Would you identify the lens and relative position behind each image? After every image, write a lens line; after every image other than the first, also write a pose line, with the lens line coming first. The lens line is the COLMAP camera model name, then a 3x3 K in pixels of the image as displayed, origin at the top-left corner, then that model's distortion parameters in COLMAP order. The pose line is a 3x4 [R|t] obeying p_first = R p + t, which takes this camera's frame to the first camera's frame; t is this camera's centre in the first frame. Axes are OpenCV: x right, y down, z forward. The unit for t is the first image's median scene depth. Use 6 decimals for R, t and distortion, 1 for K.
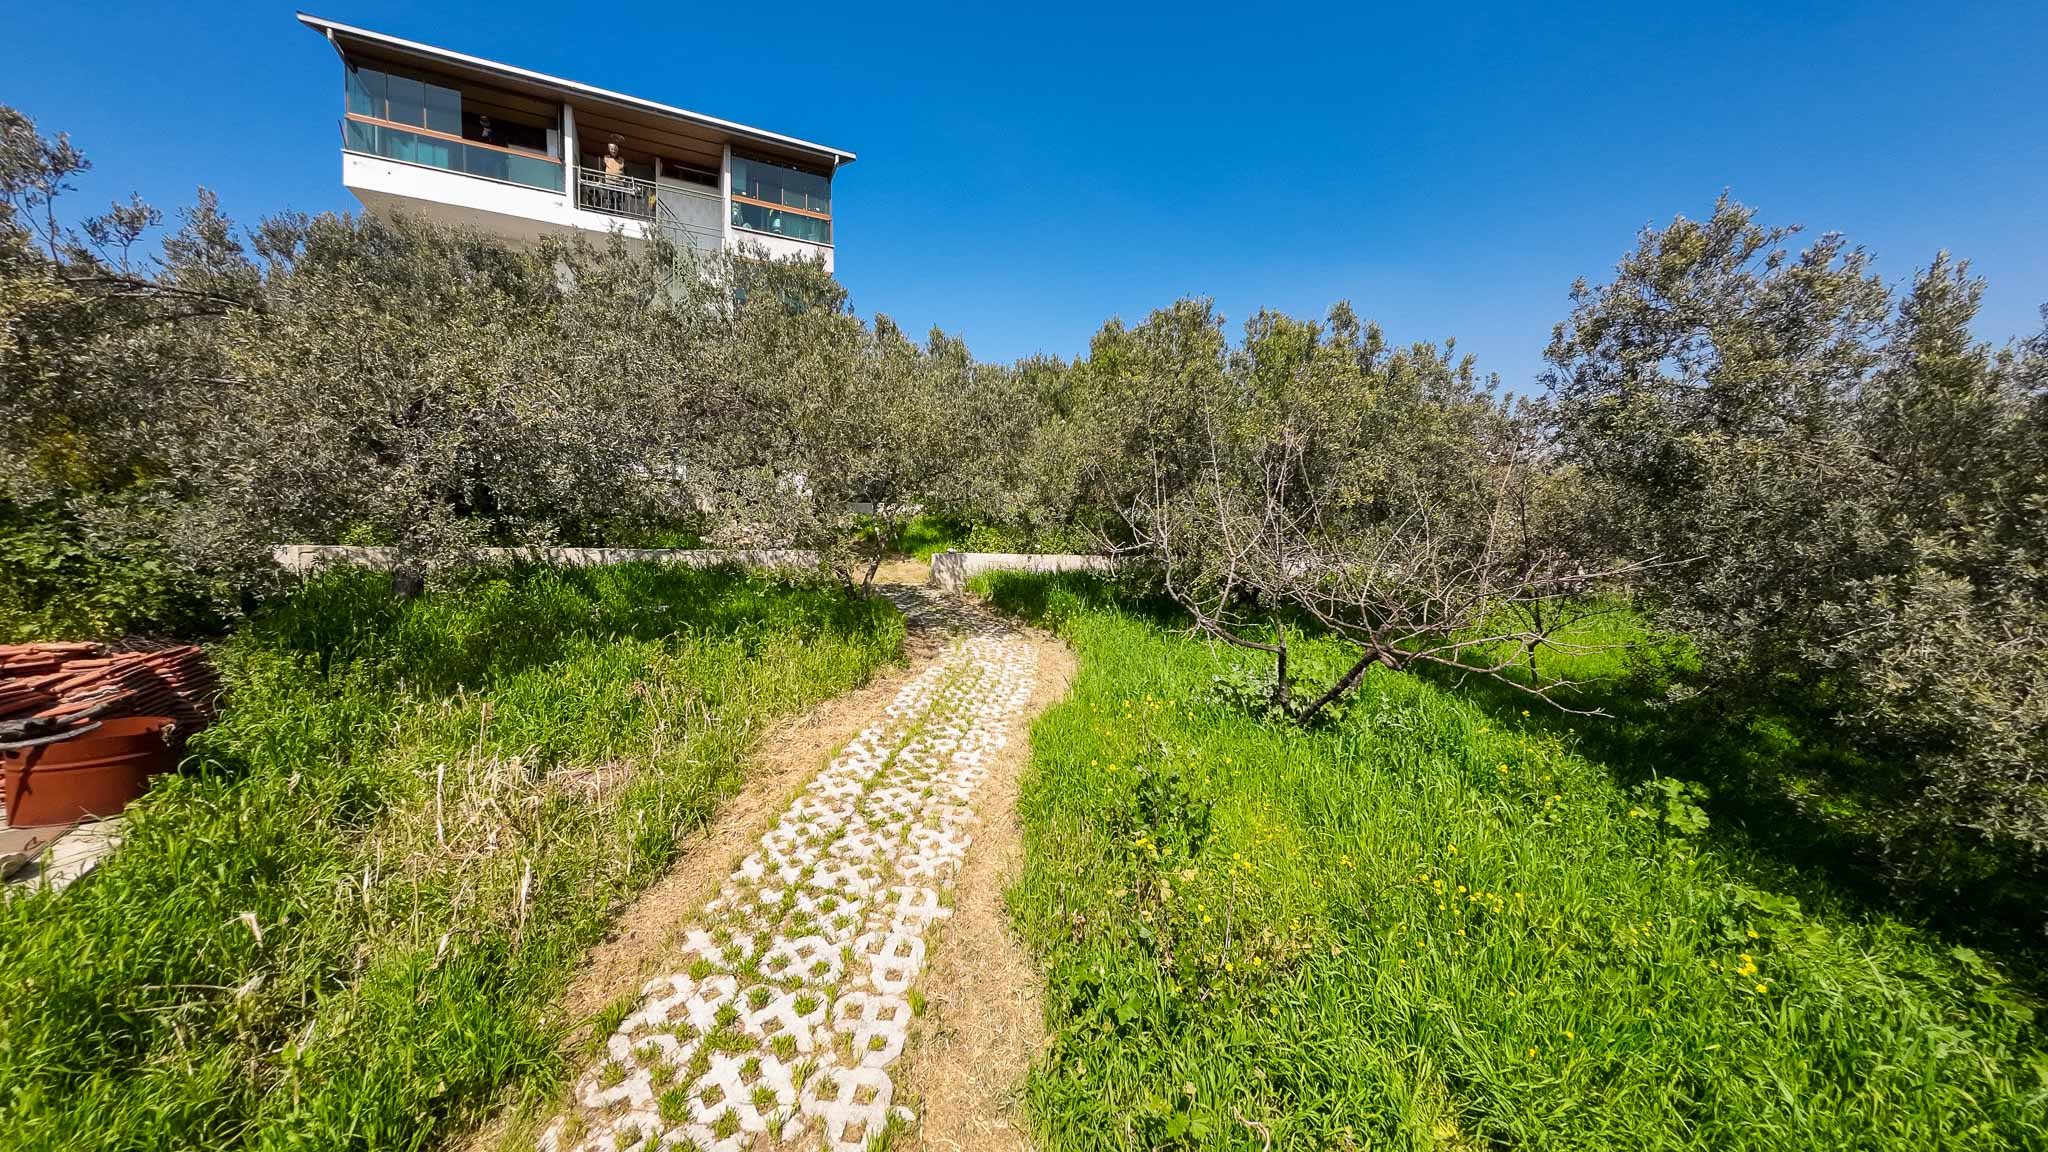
lens RADIAL K [[701.5, 0, 1020.2], [0, 701.5, 570.8], [0, 0, 1]] dist [0.000148, -0.000006]
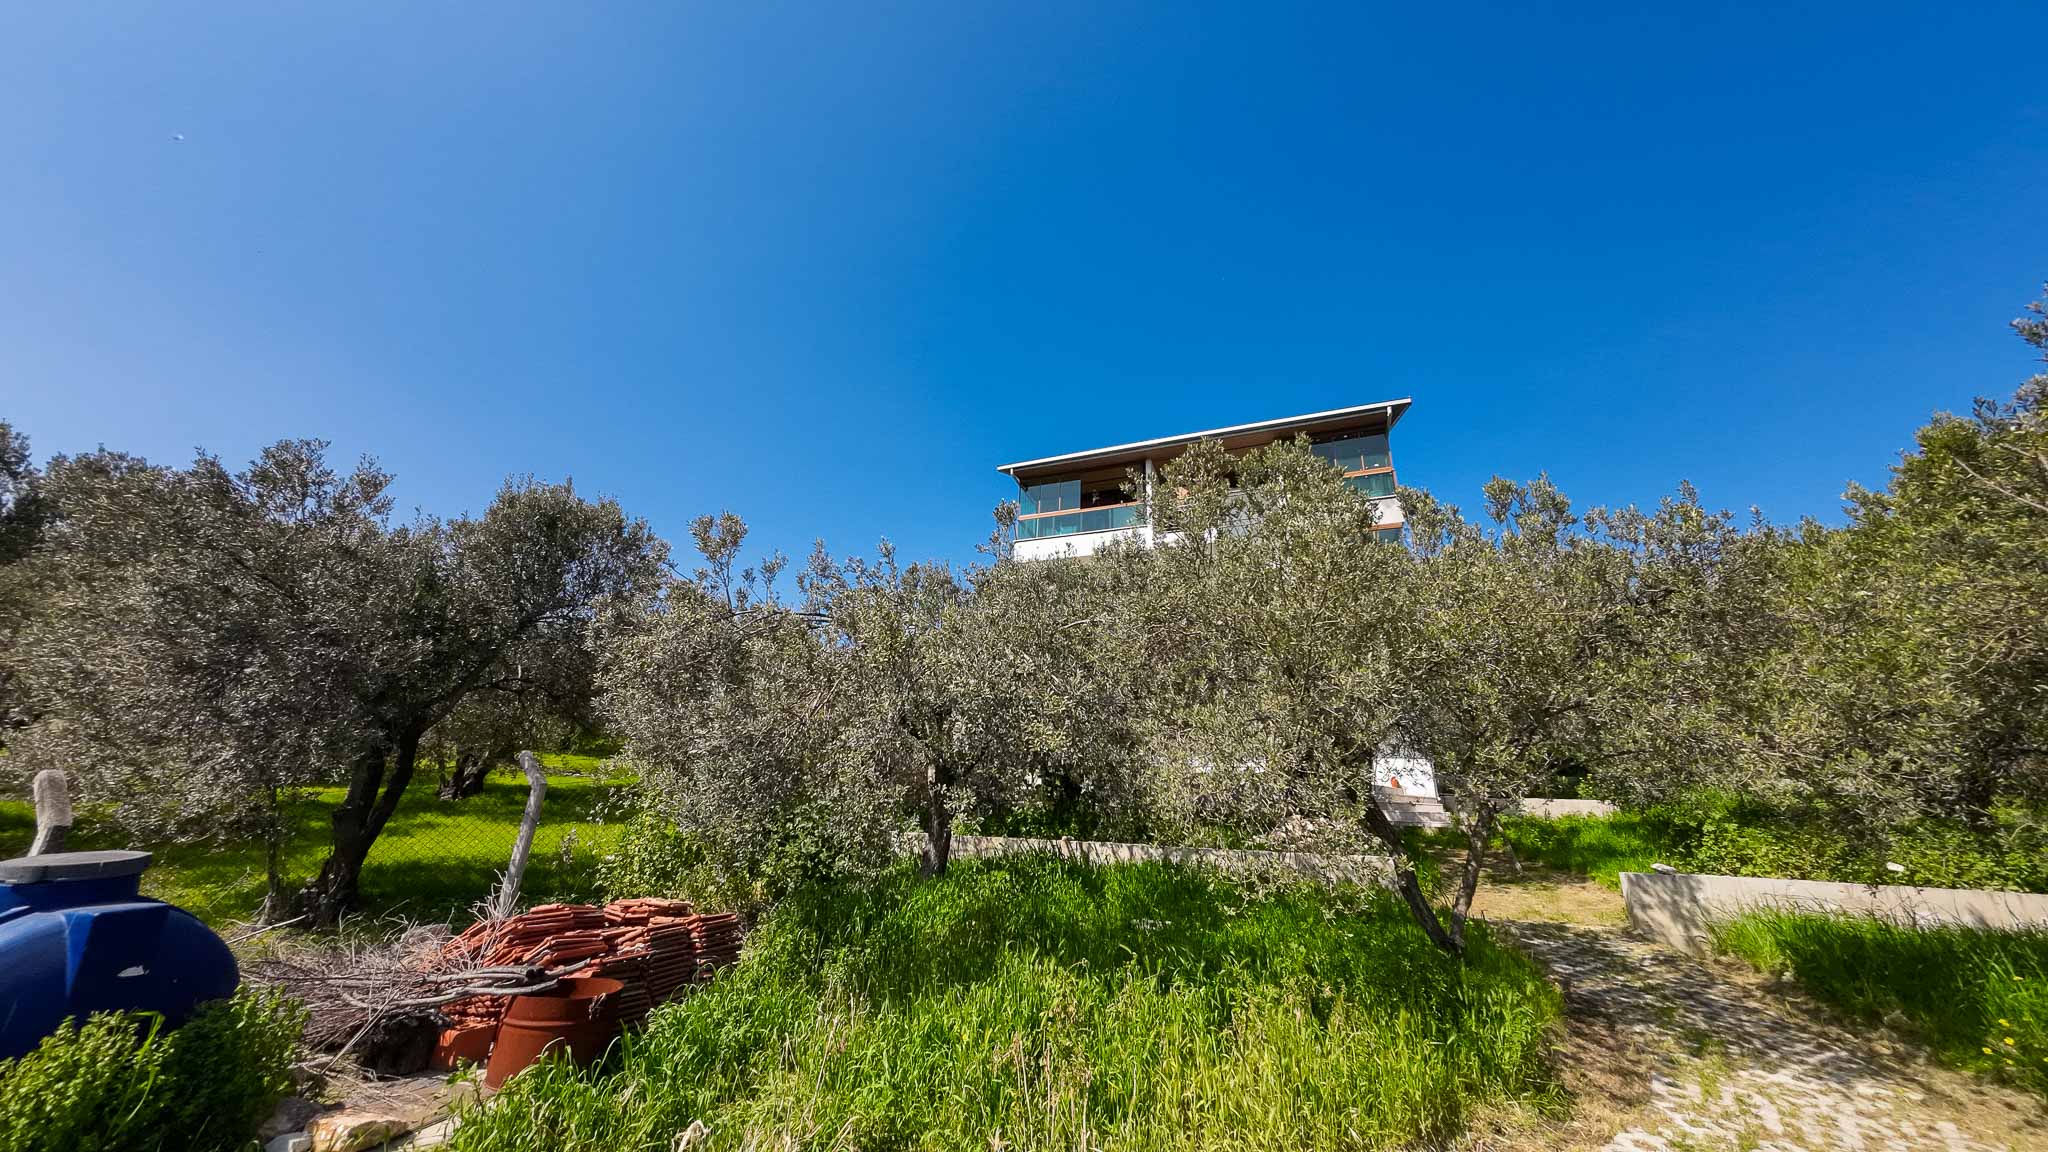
lens RADIAL K [[701.5, 0, 1020.2], [0, 701.5, 570.8], [0, 0, 1]] dist [0.000148, -0.000006]
pose [[0.670430, -0.251755, -0.697956, 0.010487], [-0.065298, 0.917007, -0.393491, 0.008463], [0.739094, 0.309384, 0.598350, 0.241193]]
